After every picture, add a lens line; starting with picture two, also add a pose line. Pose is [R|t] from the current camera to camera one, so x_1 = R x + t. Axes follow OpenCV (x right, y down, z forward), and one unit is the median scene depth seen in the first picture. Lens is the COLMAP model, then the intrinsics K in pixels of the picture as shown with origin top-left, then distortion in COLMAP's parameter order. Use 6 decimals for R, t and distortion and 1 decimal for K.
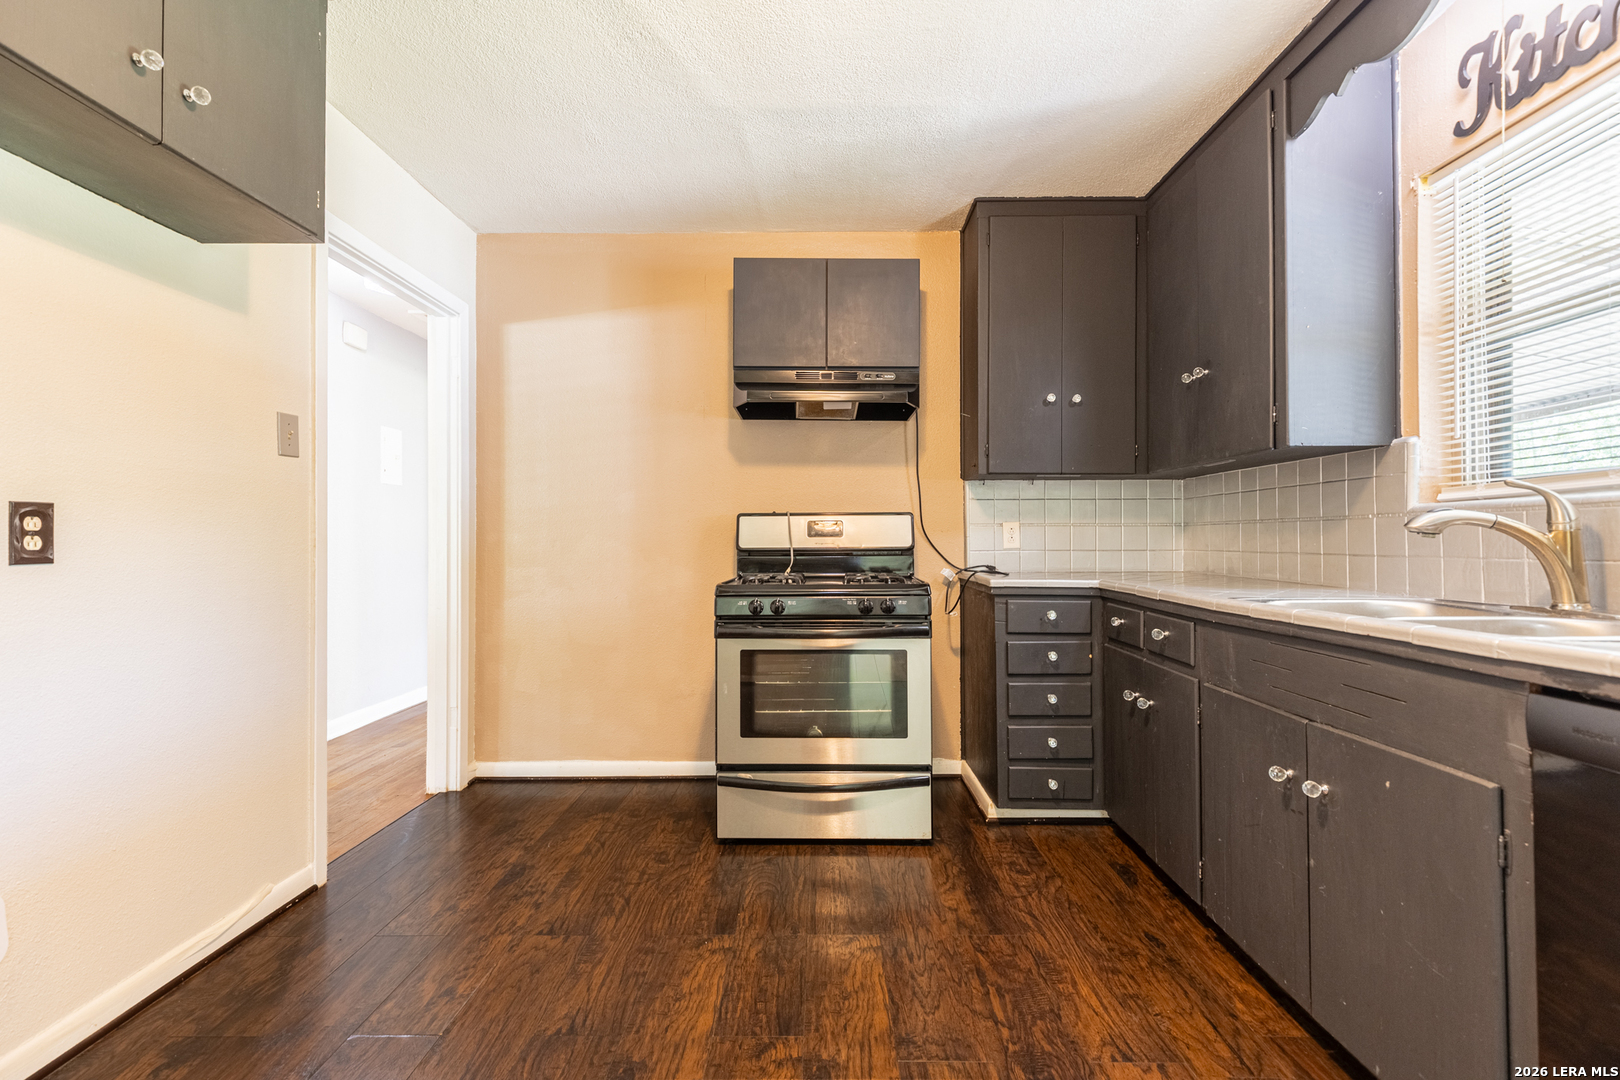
lens RADIAL K [[726.4, 0, 817.7], [0, 726.4, 533.1], [0, 0, 1]] dist [0.008735, -0.001740]
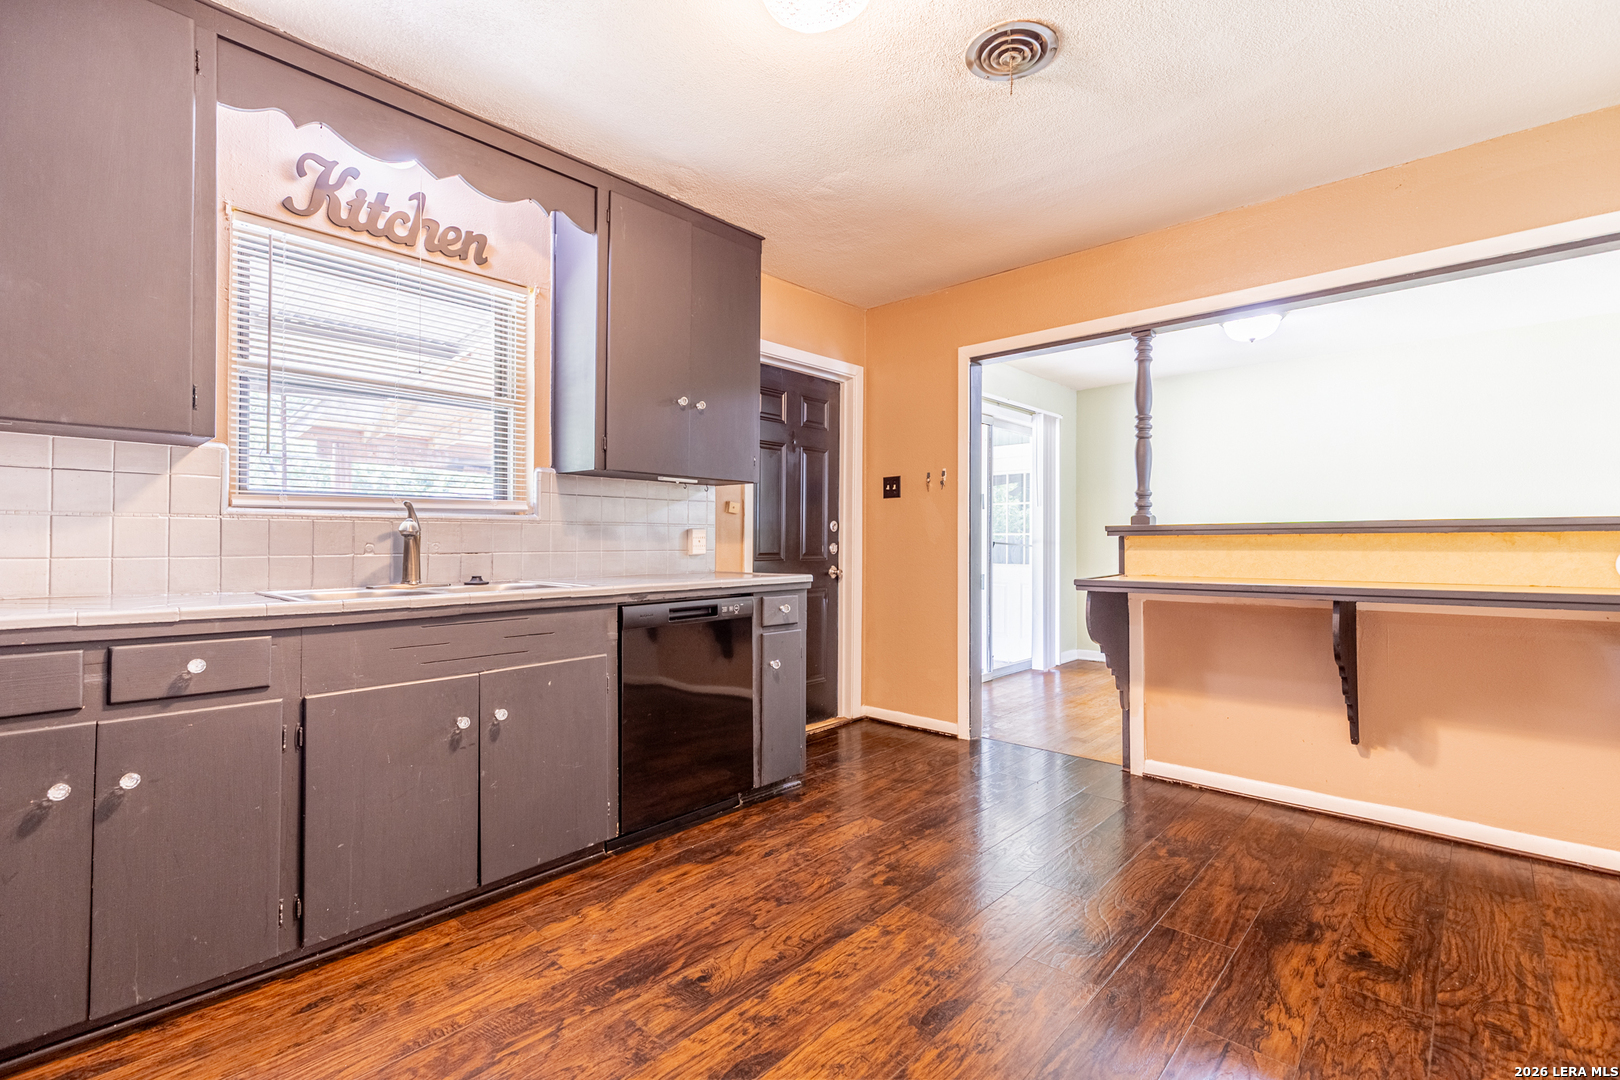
lens RADIAL K [[726.4, 0, 818.6], [0, 726.4, 539.7], [0, 0, 1]] dist [0.008735, -0.001740]
pose [[-0.742860, 0.003270, 0.669438, -0.434864], [-0.005445, 0.999925, -0.010926, 0.011429], [-0.669424, -0.011762, -0.742787, 0.966711]]
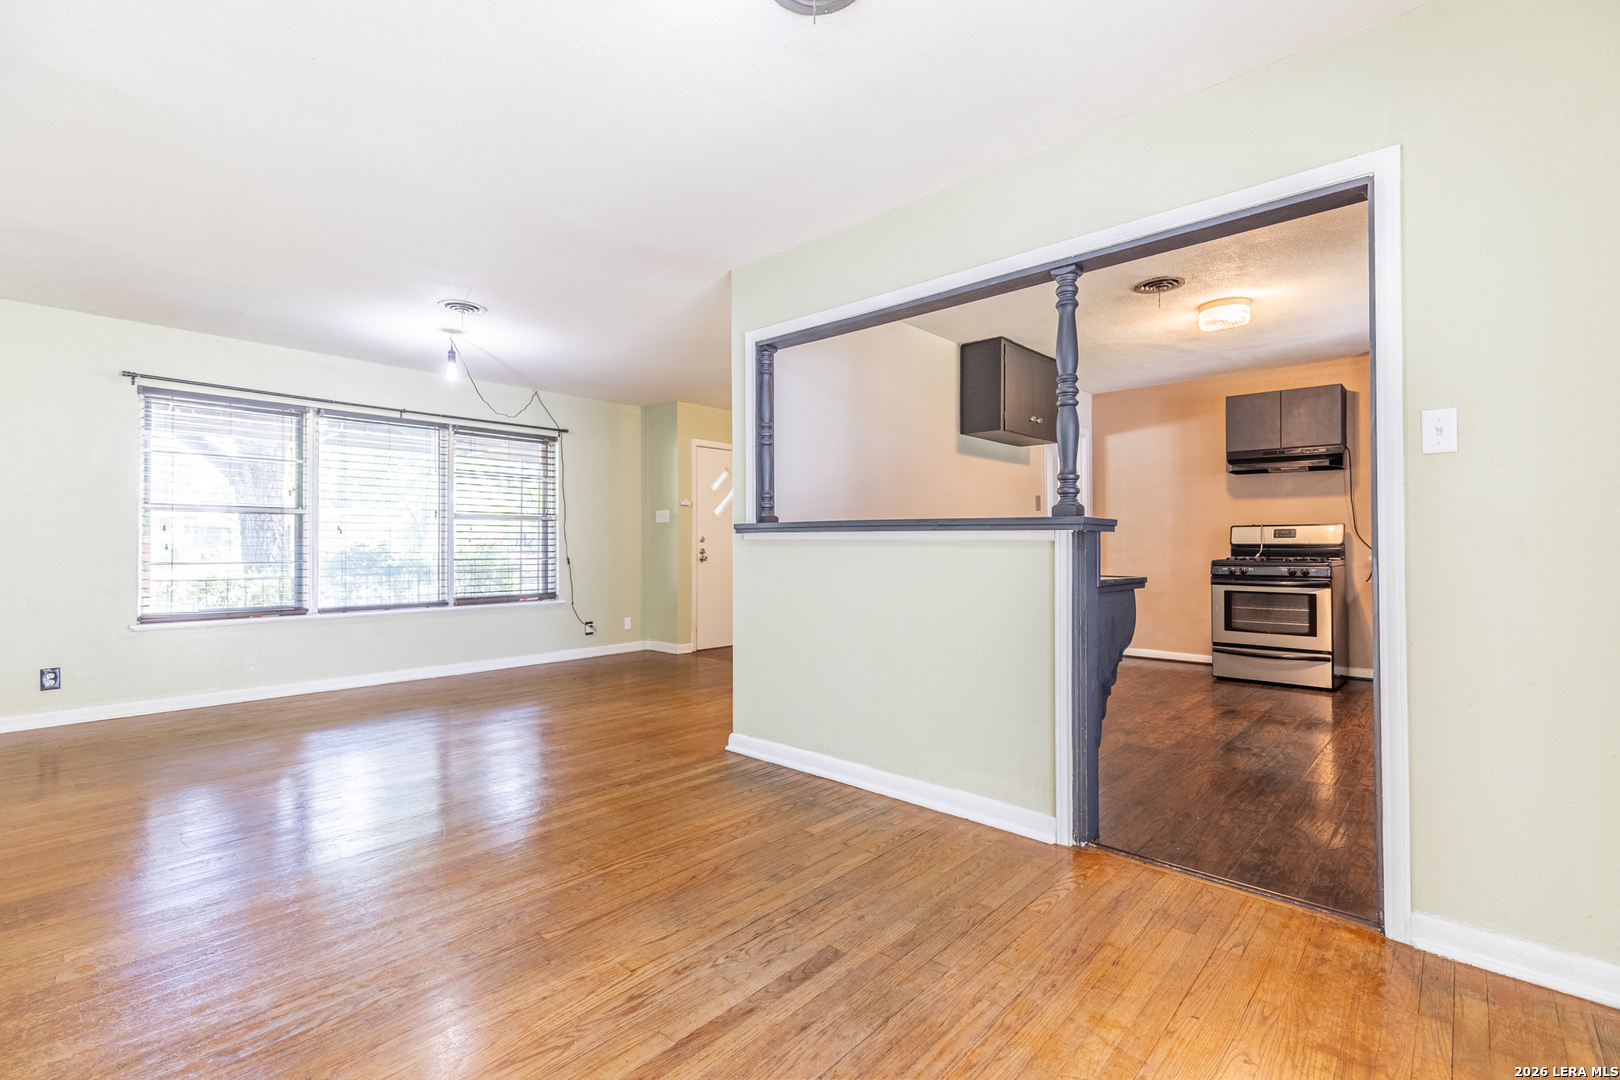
lens RADIAL K [[726.4, 0, 819.8], [0, 726.4, 540.1], [0, 0, 1]] dist [0.008735, -0.001740]
pose [[0.749518, -0.004593, -0.661968, 0.431952], [0.009025, 0.999954, 0.003281, -0.006862], [0.661922, -0.008433, 0.749525, -1.434469]]
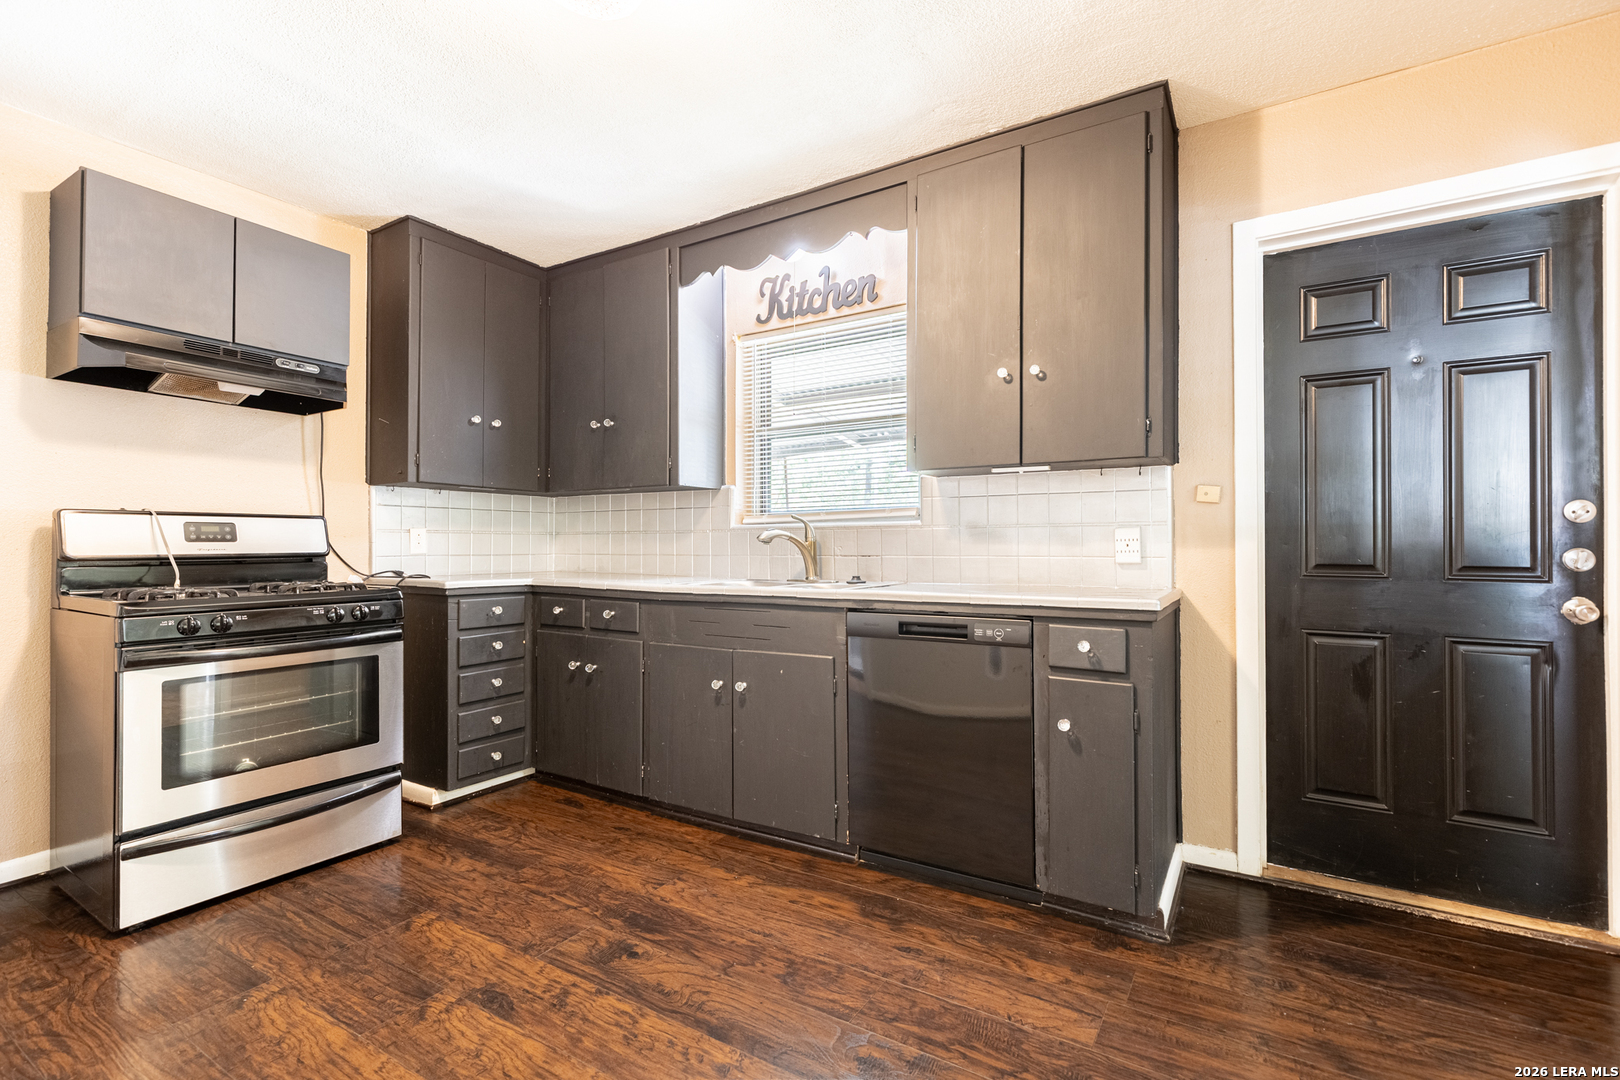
lens RADIAL K [[726.4, 0, 816.3], [0, 726.4, 538.1], [0, 0, 1]] dist [0.008735, -0.001740]
pose [[0.518056, 0.010360, 0.855284, -0.429619], [-0.007837, 0.999942, -0.007365, 0.002119], [-0.855311, -0.002888, 0.518107, -0.039330]]
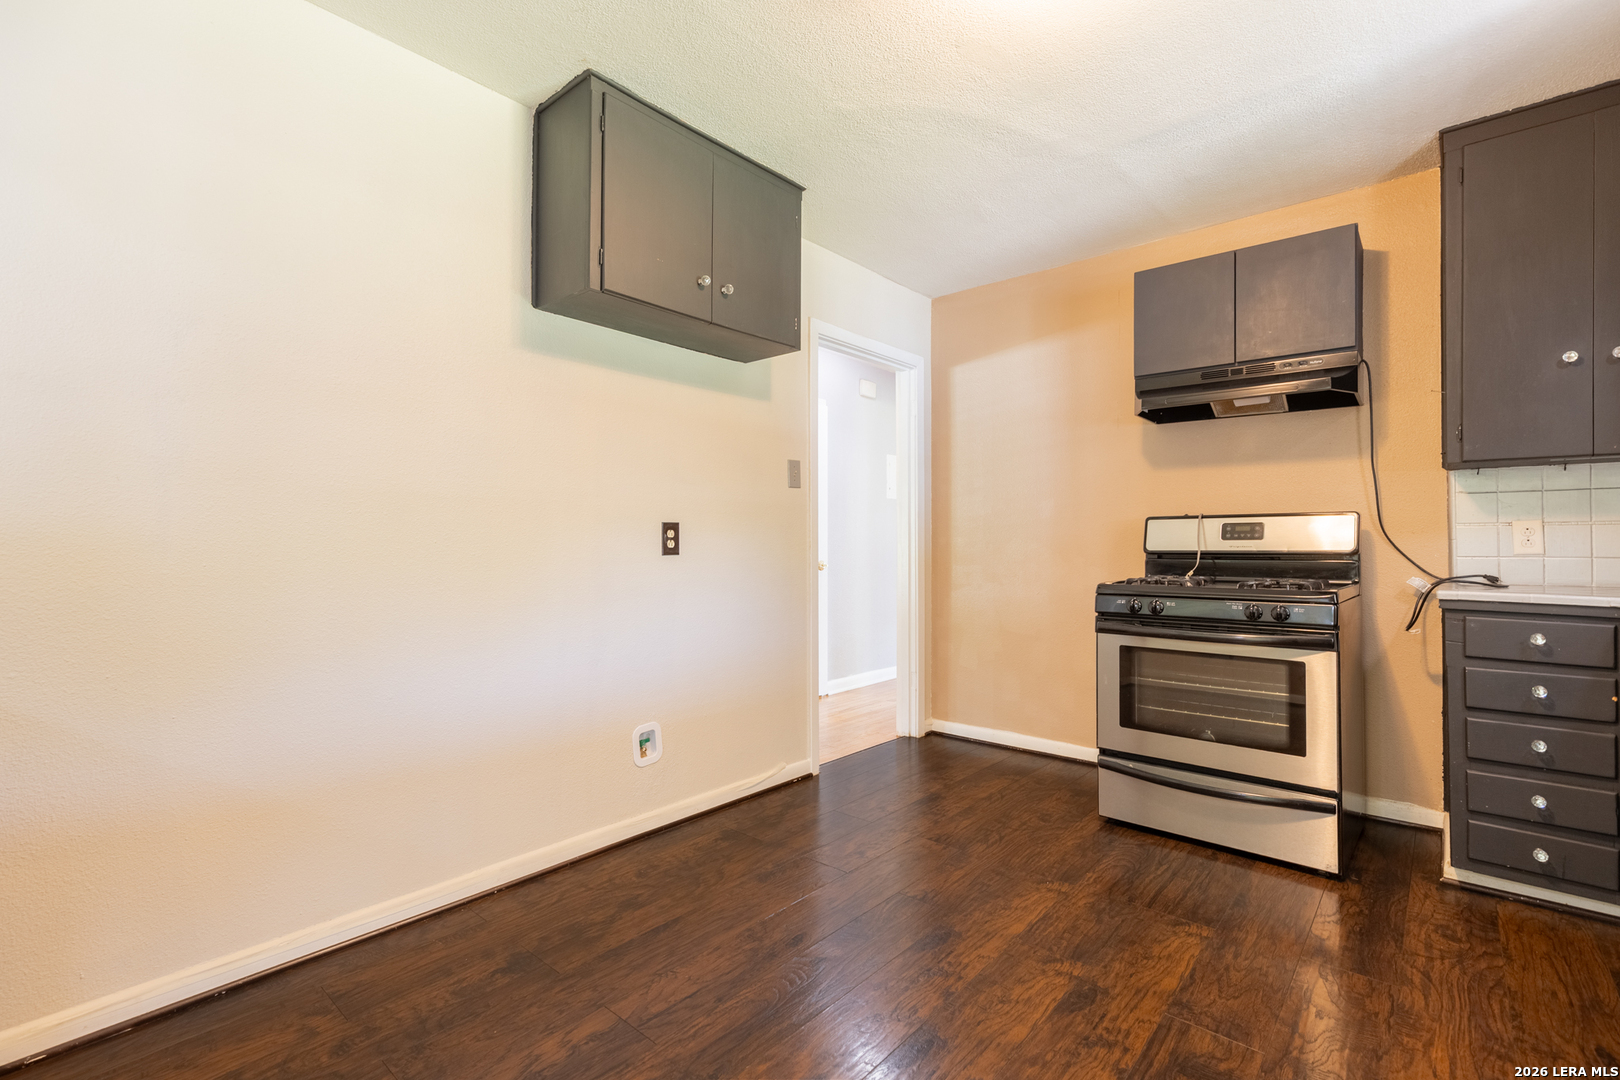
lens RADIAL K [[726.4, 0, 818.3], [0, 726.4, 538.1], [0, 0, 1]] dist [0.008735, -0.001740]
pose [[0.760147, -0.003207, -0.649743, 0.256884], [0.004827, 0.999988, 0.000713, -0.000389], [0.649733, -0.003678, 0.760154, -0.107492]]
